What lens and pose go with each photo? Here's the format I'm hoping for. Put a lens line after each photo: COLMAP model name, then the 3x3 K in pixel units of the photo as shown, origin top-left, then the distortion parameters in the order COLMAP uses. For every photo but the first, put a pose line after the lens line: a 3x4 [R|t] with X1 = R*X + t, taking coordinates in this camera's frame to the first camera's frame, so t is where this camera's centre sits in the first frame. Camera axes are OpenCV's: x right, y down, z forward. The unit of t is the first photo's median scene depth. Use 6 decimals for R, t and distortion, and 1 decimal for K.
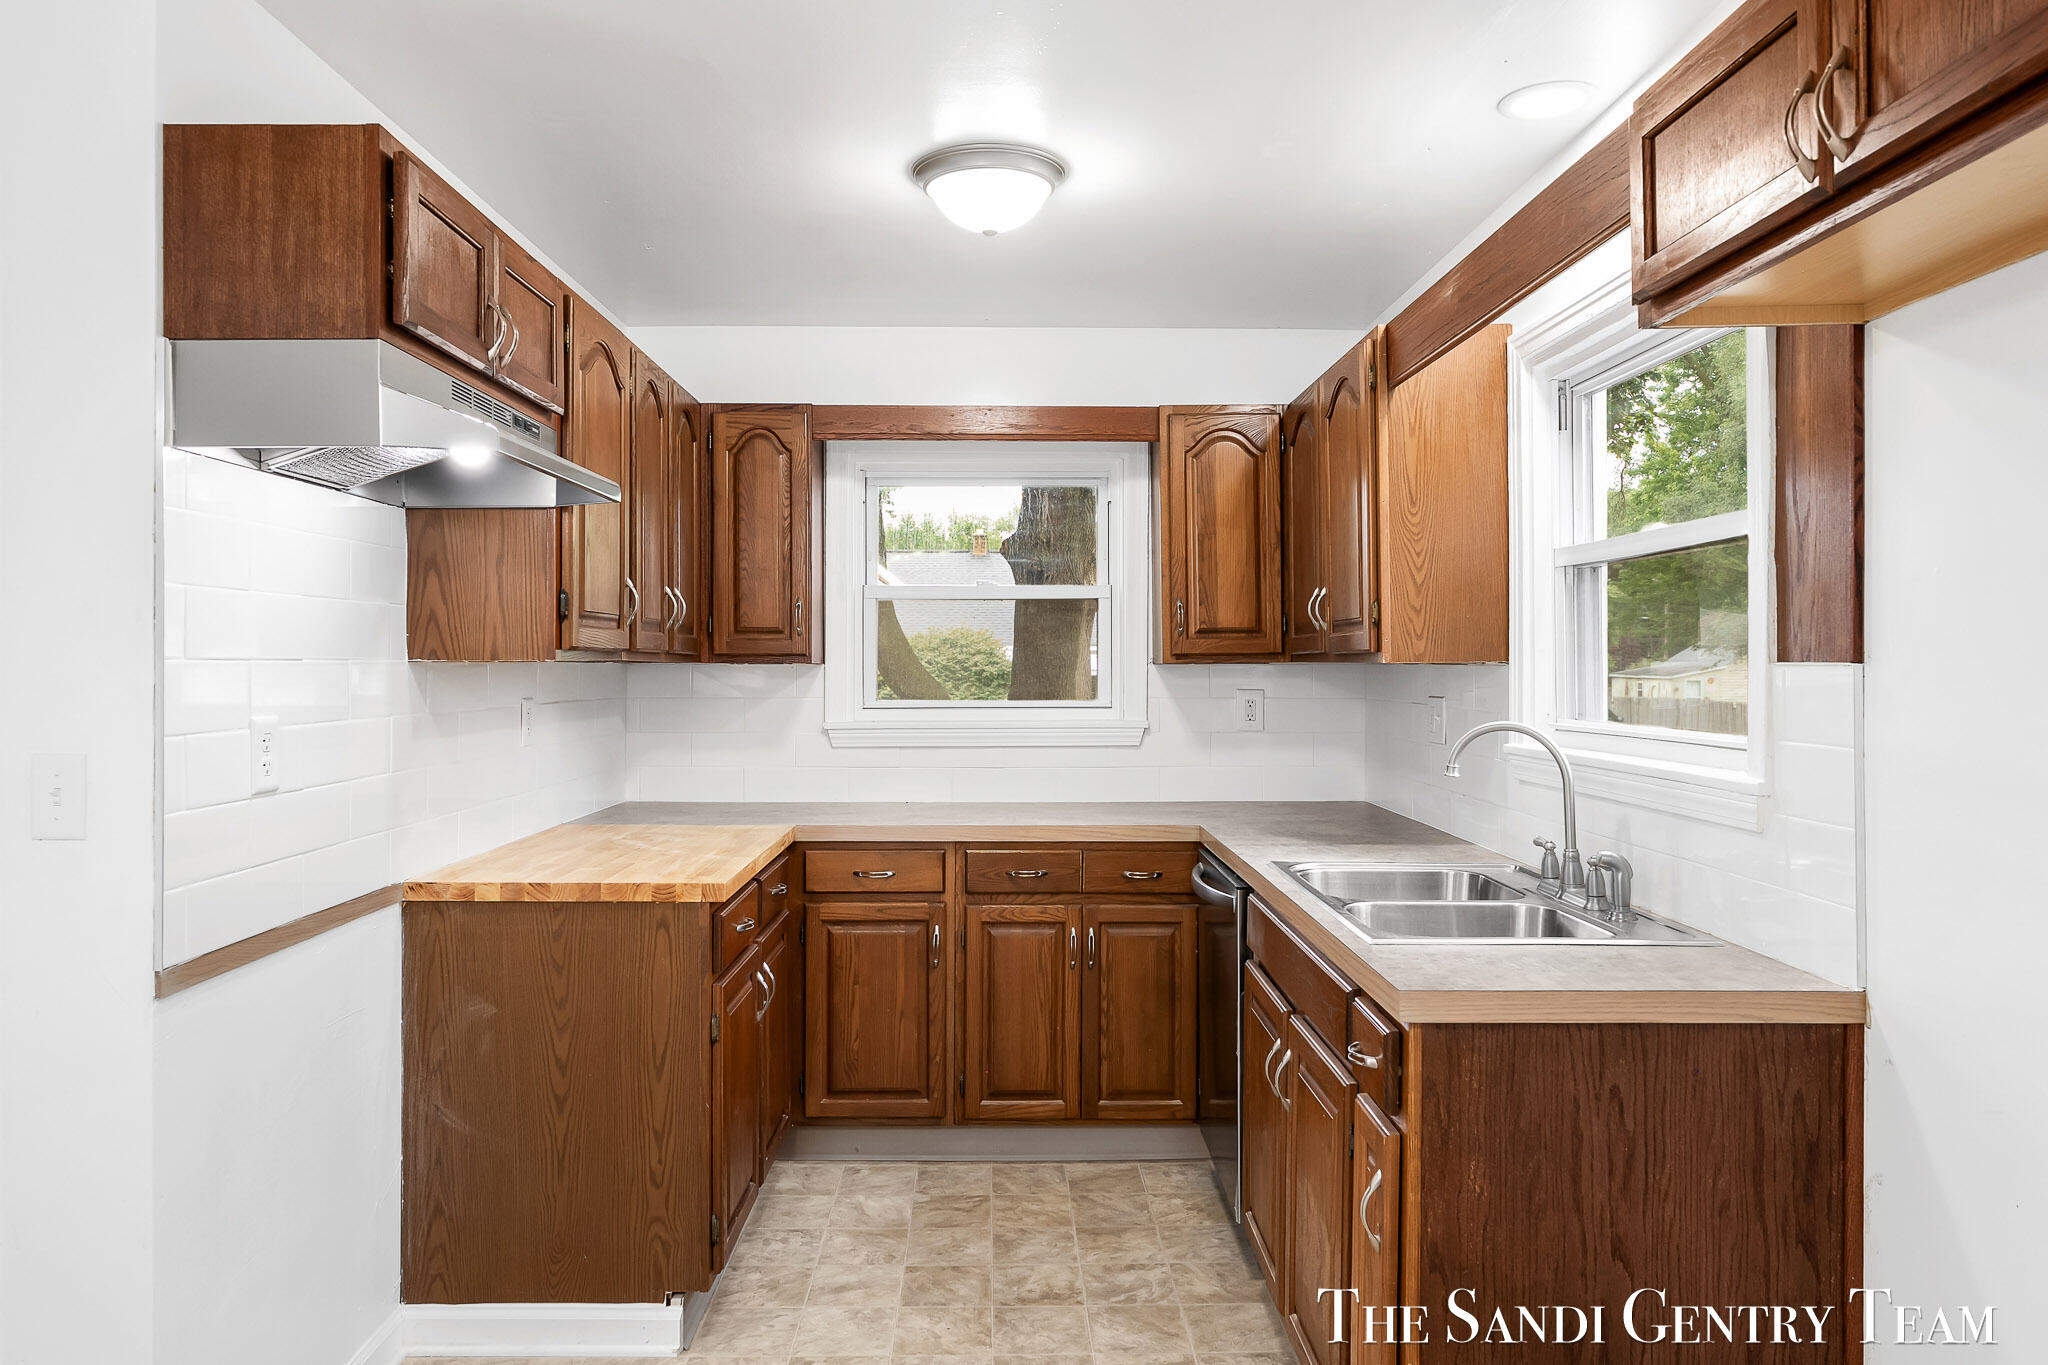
lens RADIAL K [[1359.8, 0, 1049.0], [0, 1359.8, 666.7], [0, 0, 1]] dist [-0.000267, -0.000230]
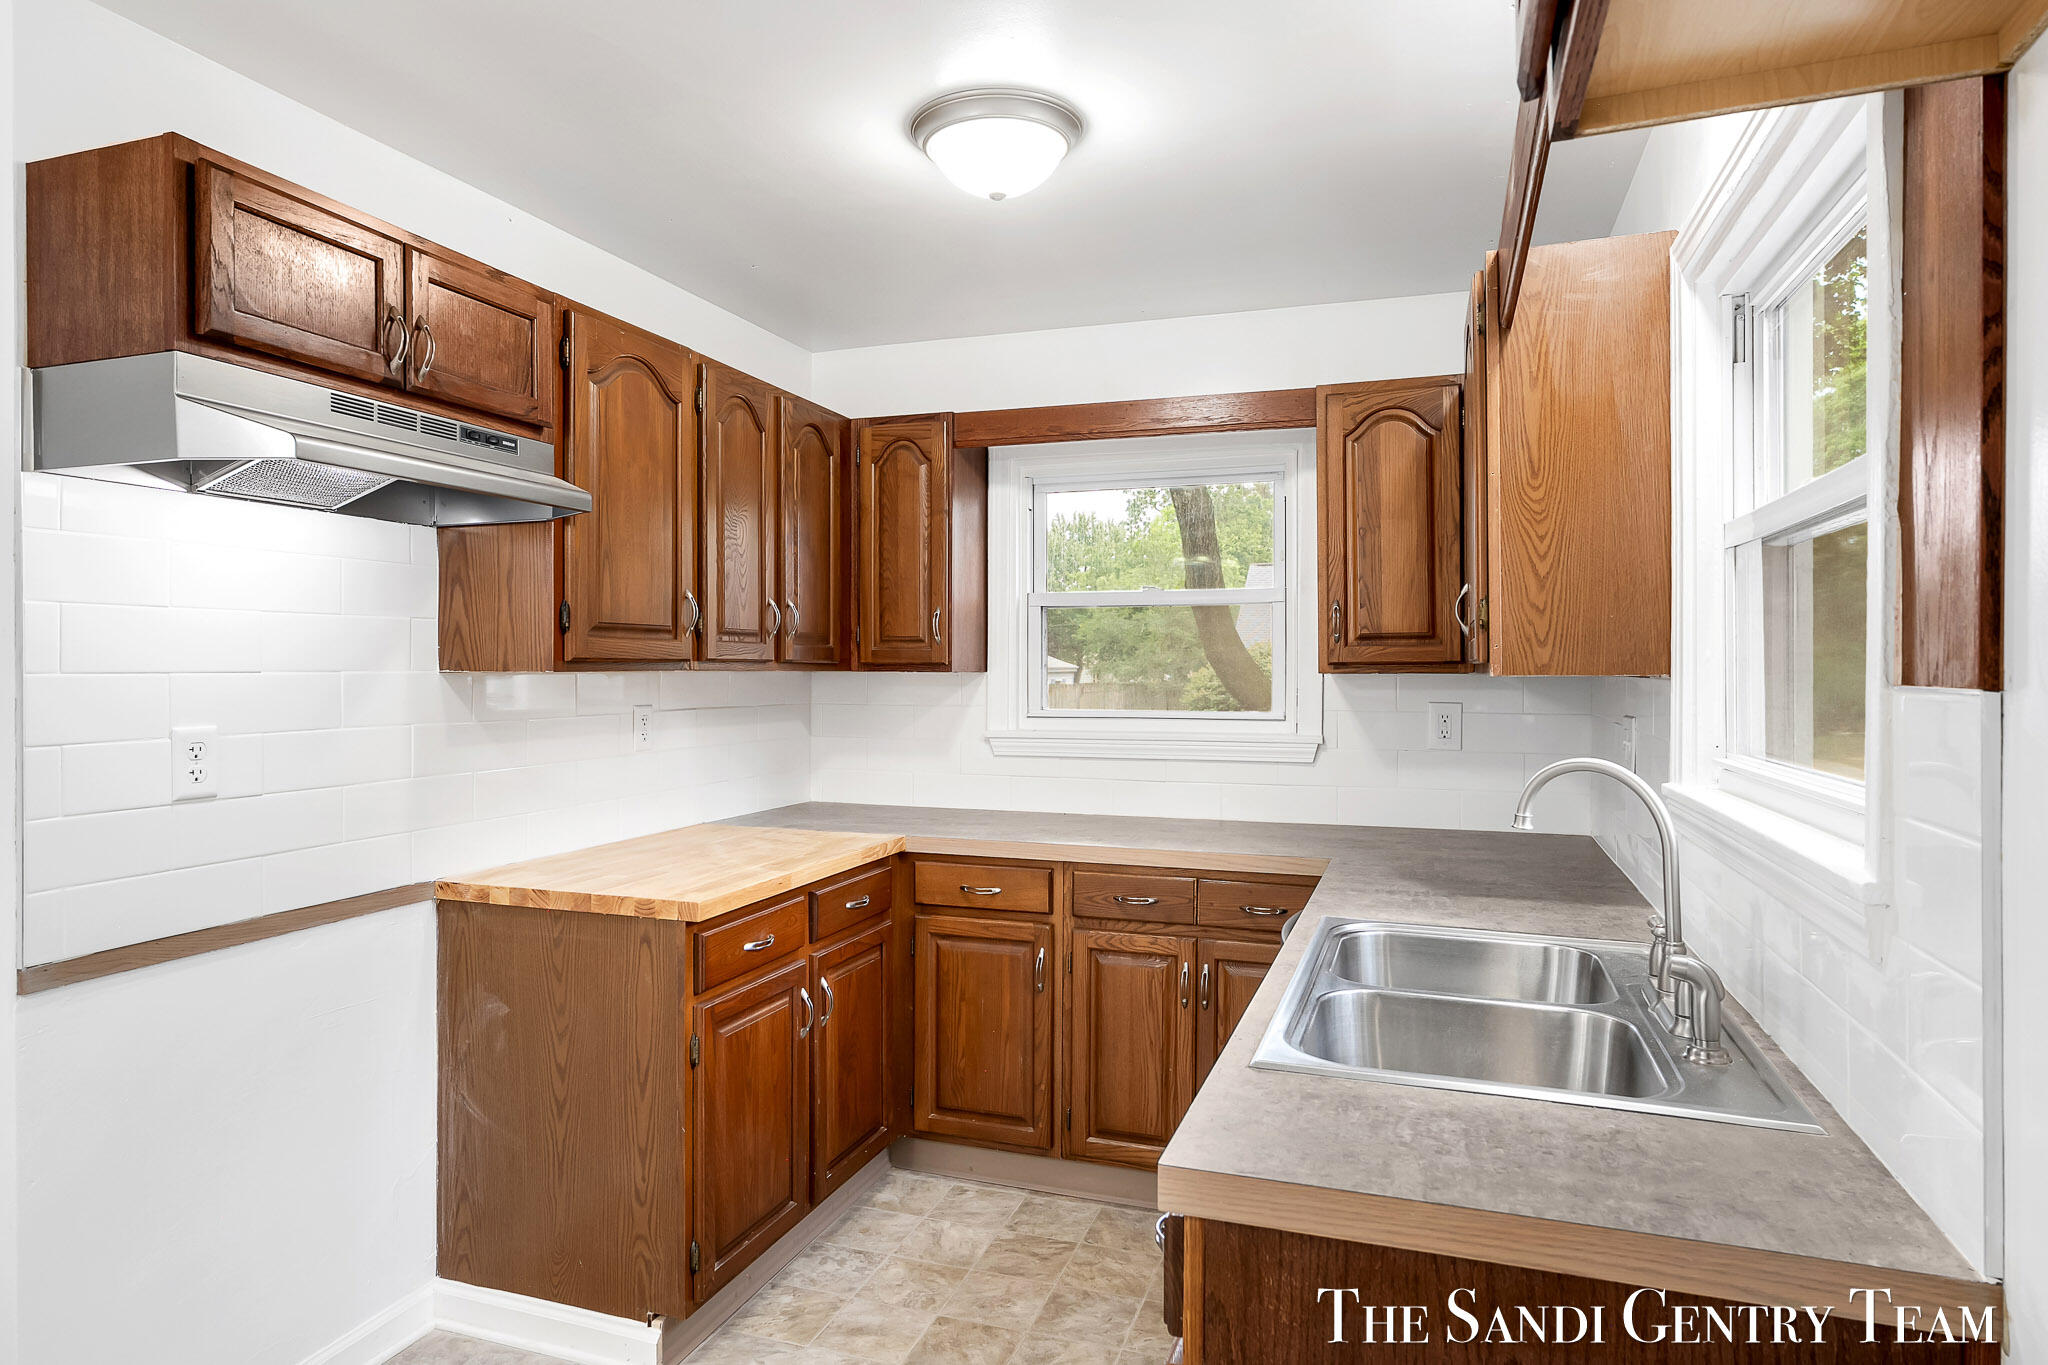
lens RADIAL K [[1206.0, 0, 1026.6], [0, 1206.0, 678.5], [0, 0, 1]] dist [-0.002069, 0.000585]
pose [[0.934617, 0.005258, -0.355617, 0.249189], [-0.002453, 0.999962, 0.008339, -0.006892], [0.355648, -0.006921, 0.934594, 0.249130]]
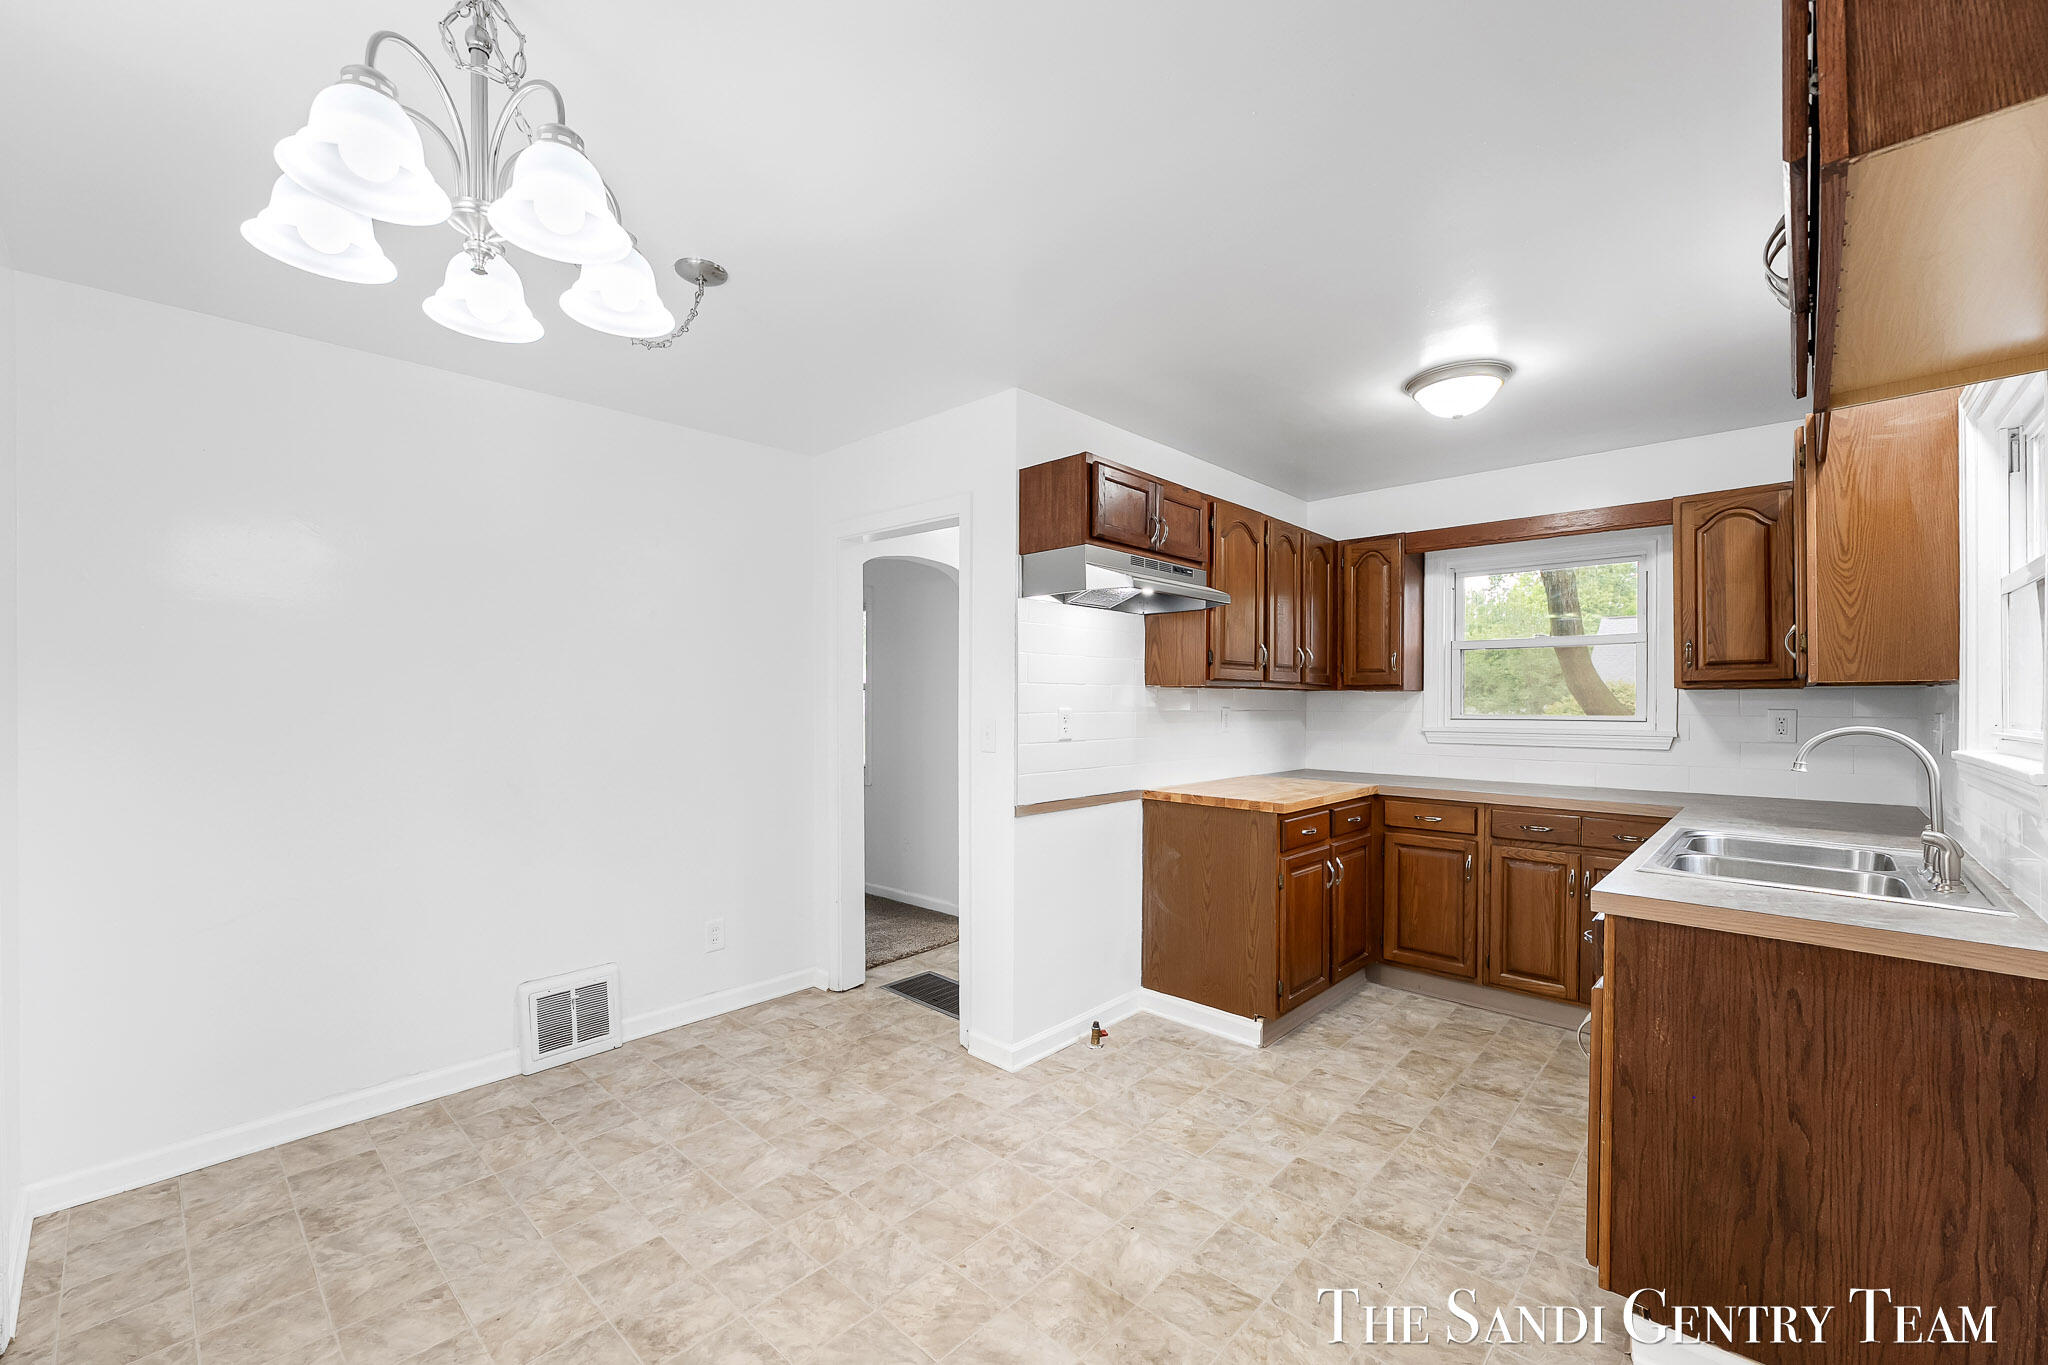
lens RADIAL K [[848.3, 0, 1032.6], [0, 848.3, 707.3], [0, 0, 1]] dist [-0.000656, 0.000352]
pose [[0.718186, 0.006227, -0.695823, 0.283500], [-0.003855, 0.999980, 0.004970, 0.019835], [0.695840, -0.000887, 0.718196, -0.066848]]
